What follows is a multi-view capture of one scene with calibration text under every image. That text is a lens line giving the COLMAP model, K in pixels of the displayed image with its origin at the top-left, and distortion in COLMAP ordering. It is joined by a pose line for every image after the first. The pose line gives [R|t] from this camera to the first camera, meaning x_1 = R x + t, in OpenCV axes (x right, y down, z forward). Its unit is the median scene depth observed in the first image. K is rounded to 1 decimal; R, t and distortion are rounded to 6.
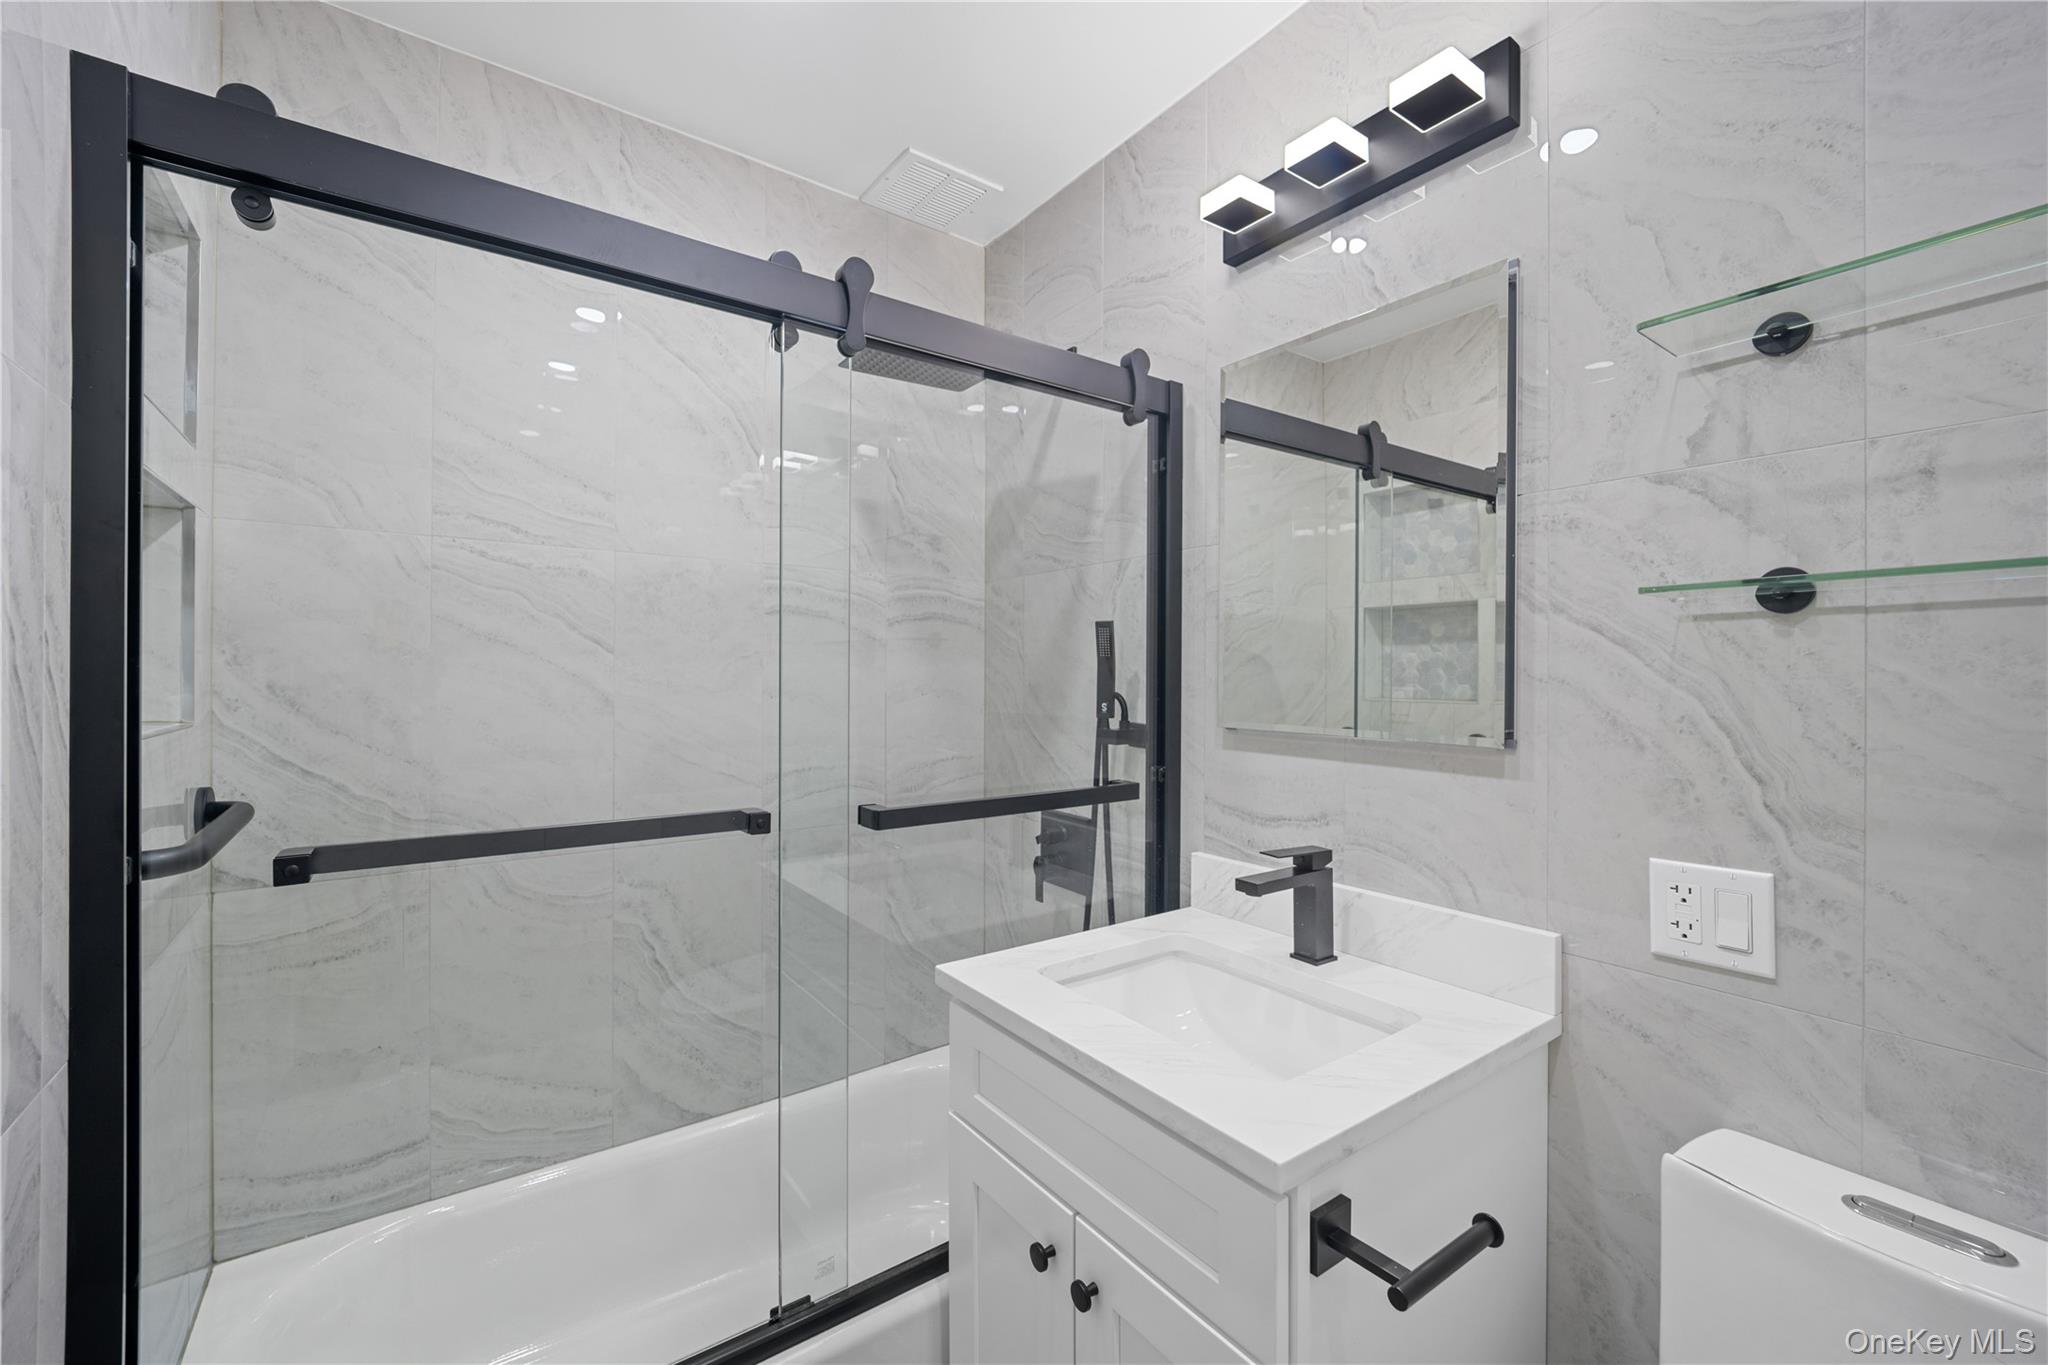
lens RADIAL K [[828.0, 0, 1019.0], [0, 828.0, 672.3], [0, 0, 1]] dist [-0.005662, -0.001566]
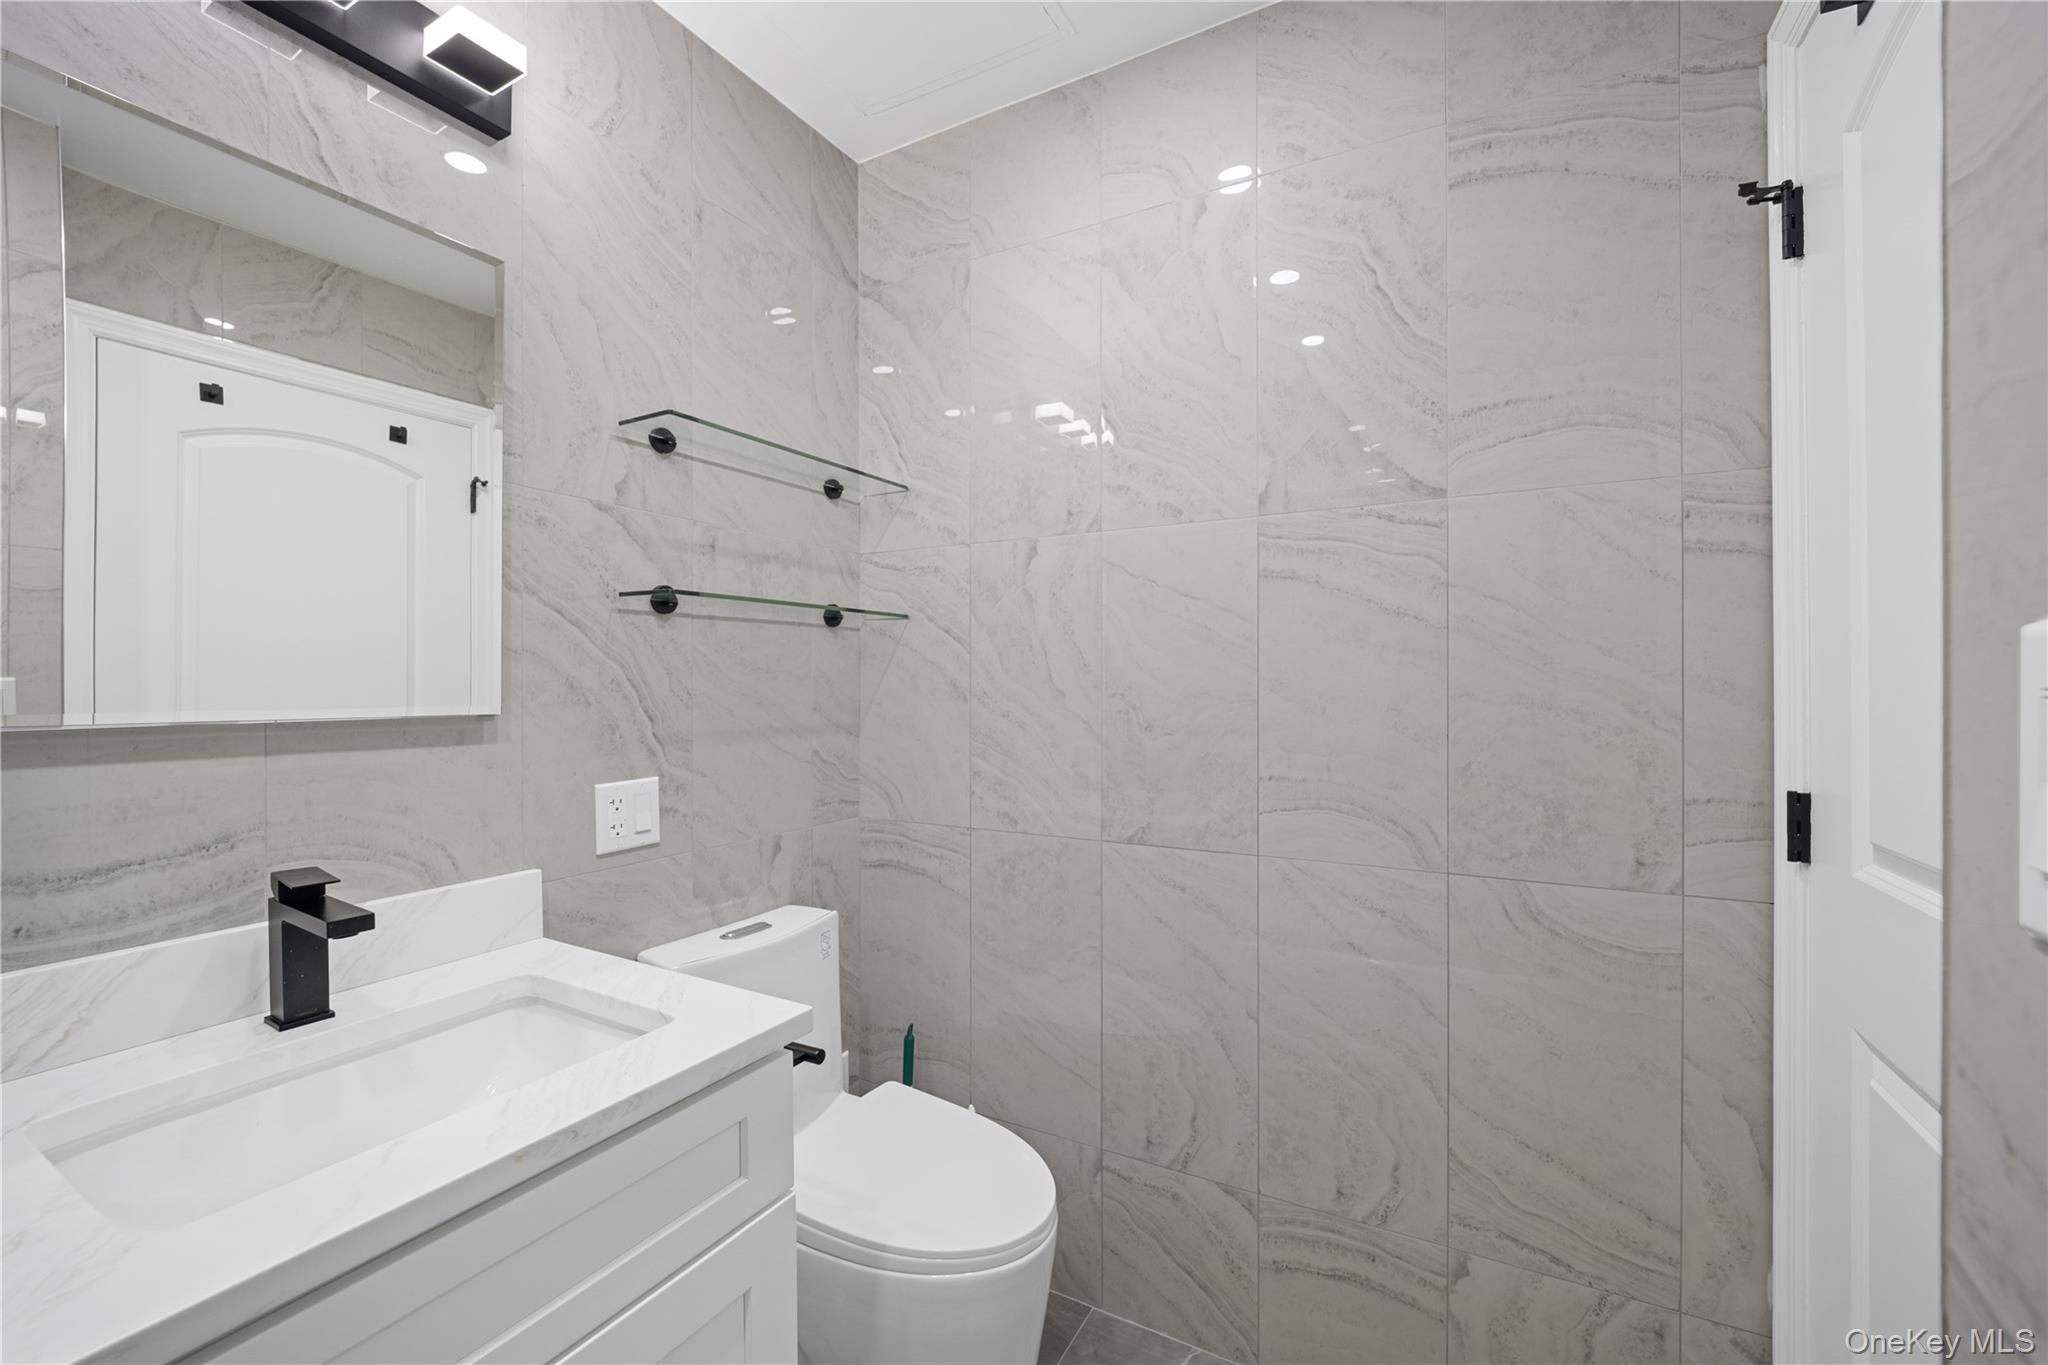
lens RADIAL K [[828.0, 0, 1031.0], [0, 828.0, 690.6], [0, 0, 1]] dist [-0.005662, -0.001566]
pose [[-0.424004, -0.006290, 0.905638, -0.805674], [0.000952, 0.999972, 0.007391, 0.064410], [-0.905660, 0.003996, -0.423987, 0.983360]]
